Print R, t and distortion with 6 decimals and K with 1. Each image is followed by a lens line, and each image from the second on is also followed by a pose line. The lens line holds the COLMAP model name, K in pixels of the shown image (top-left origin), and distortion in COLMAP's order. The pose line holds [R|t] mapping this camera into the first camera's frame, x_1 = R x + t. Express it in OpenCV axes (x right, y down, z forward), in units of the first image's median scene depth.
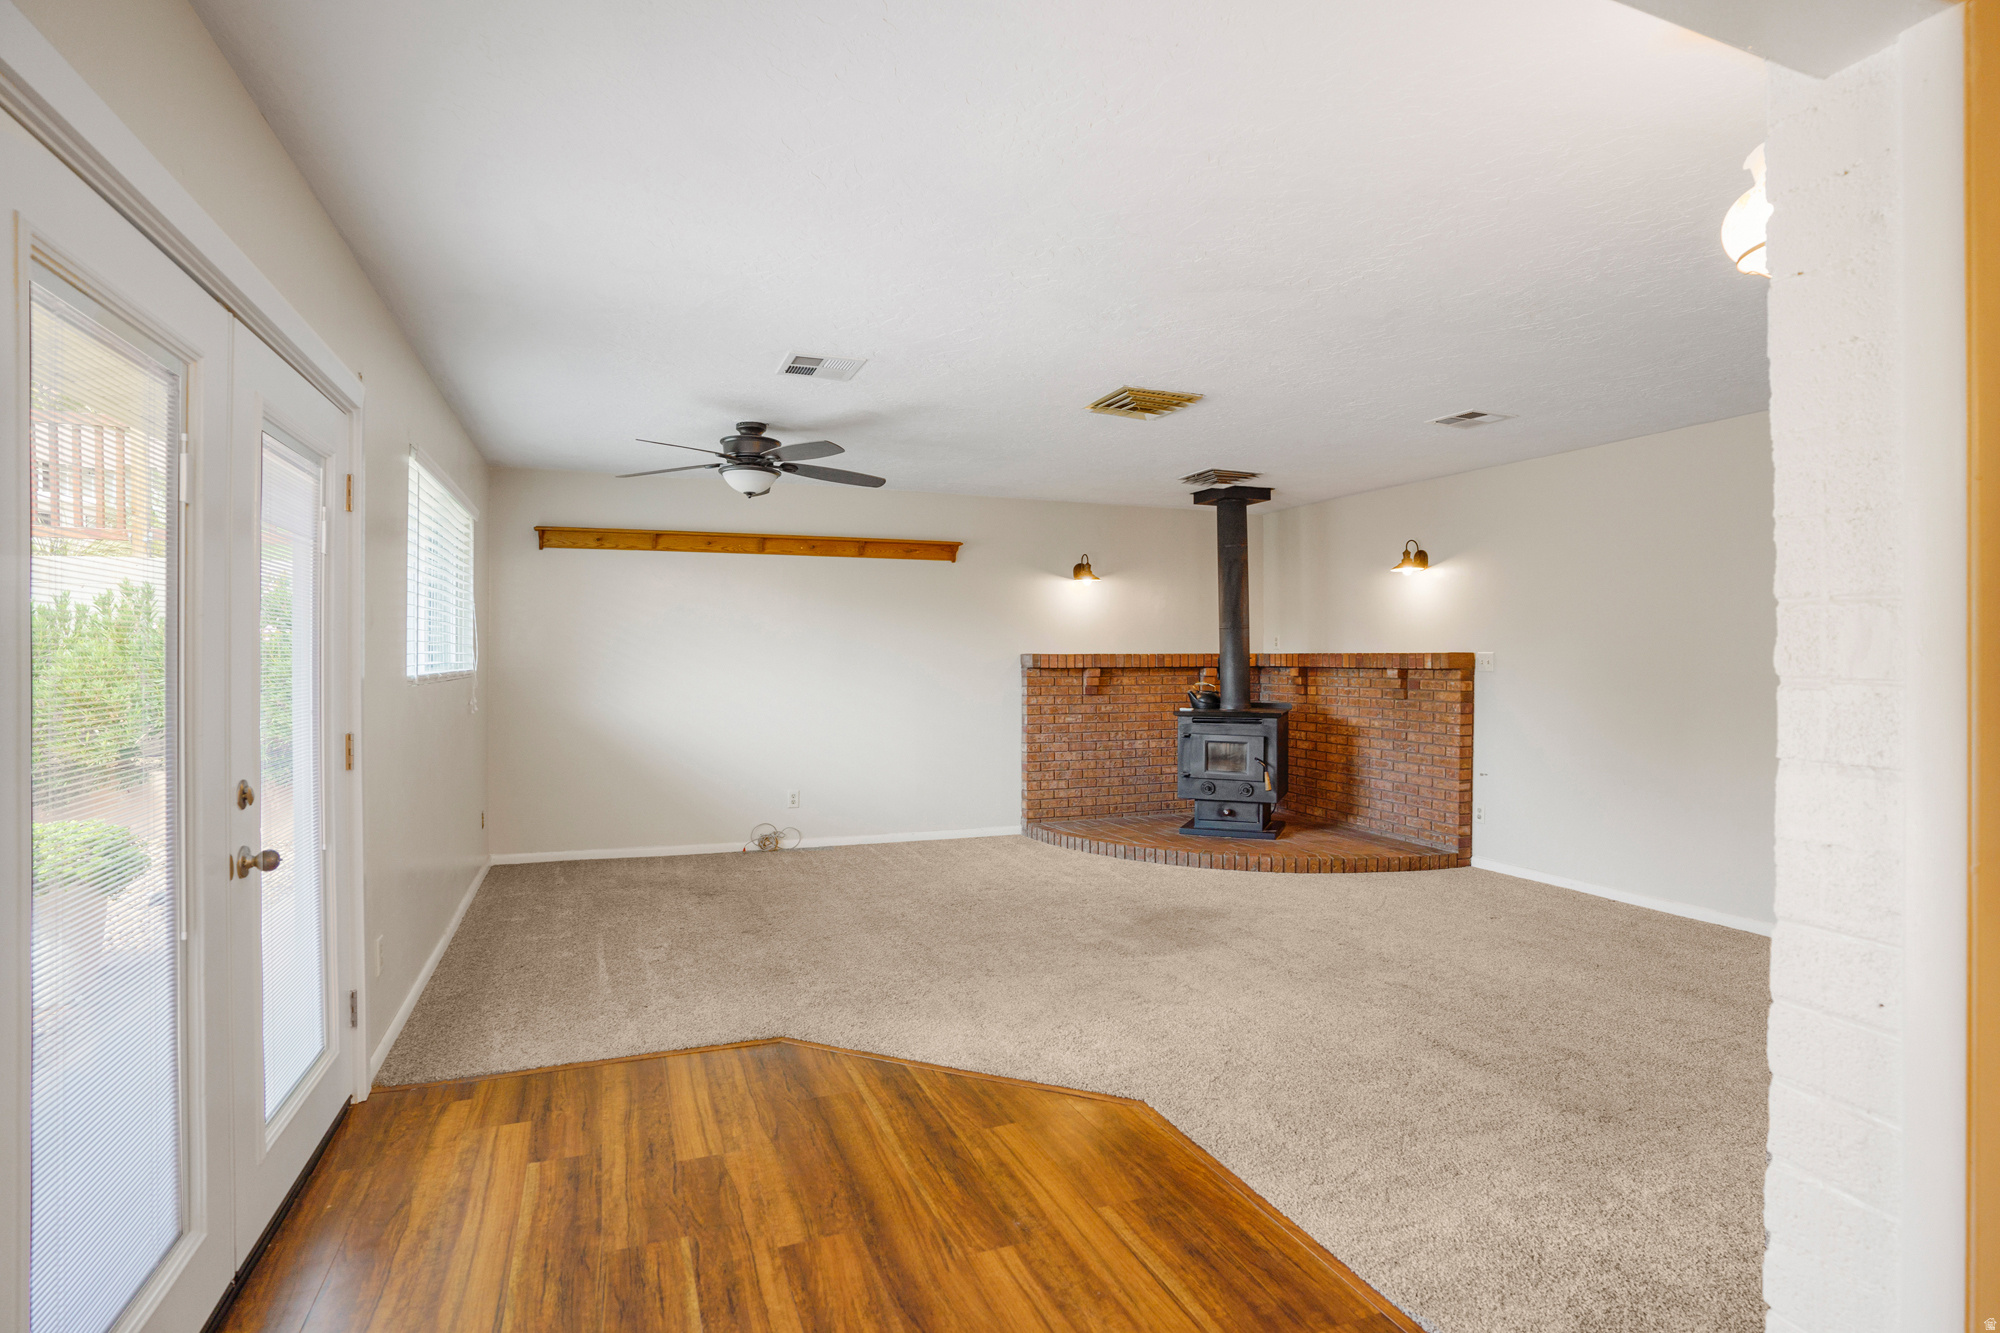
lens RADIAL K [[1016.4, 0, 1000.0], [0, 1016.4, 666.5], [0, 0, 1]] dist [0.000300, 0.000042]
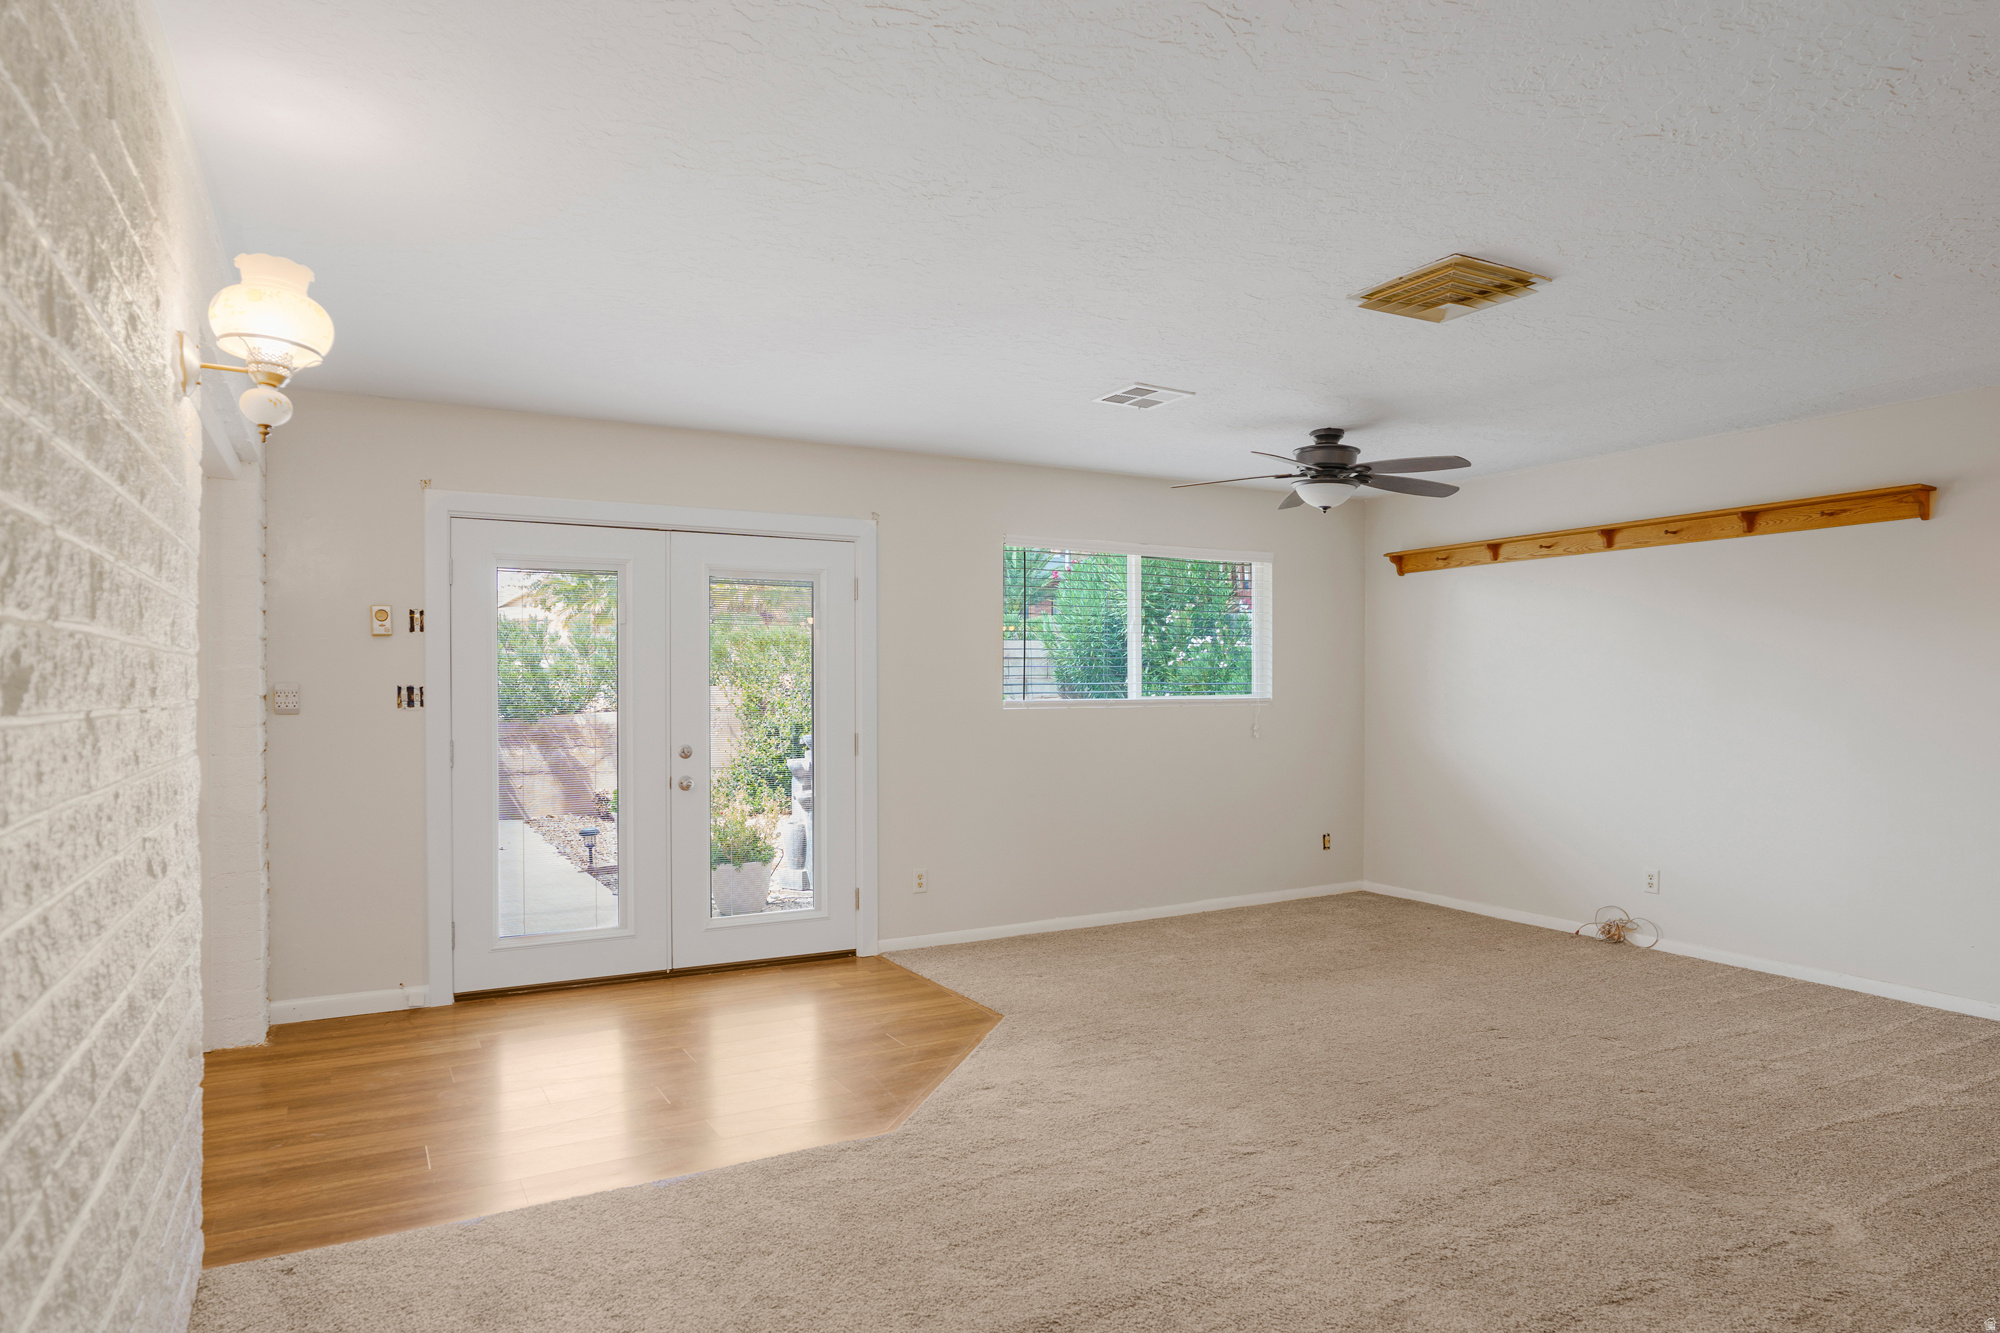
lens RADIAL K [[1205.9, 0, 1000.0], [0, 1205.9, 666.5], [0, 0, 1]] dist [-0.001878, -0.000361]
pose [[0.129492, -0.013138, -0.991493, 0.610277], [-0.007293, 0.999873, -0.014201, -0.007587], [0.991554, 0.009070, 0.129379, 0.436038]]
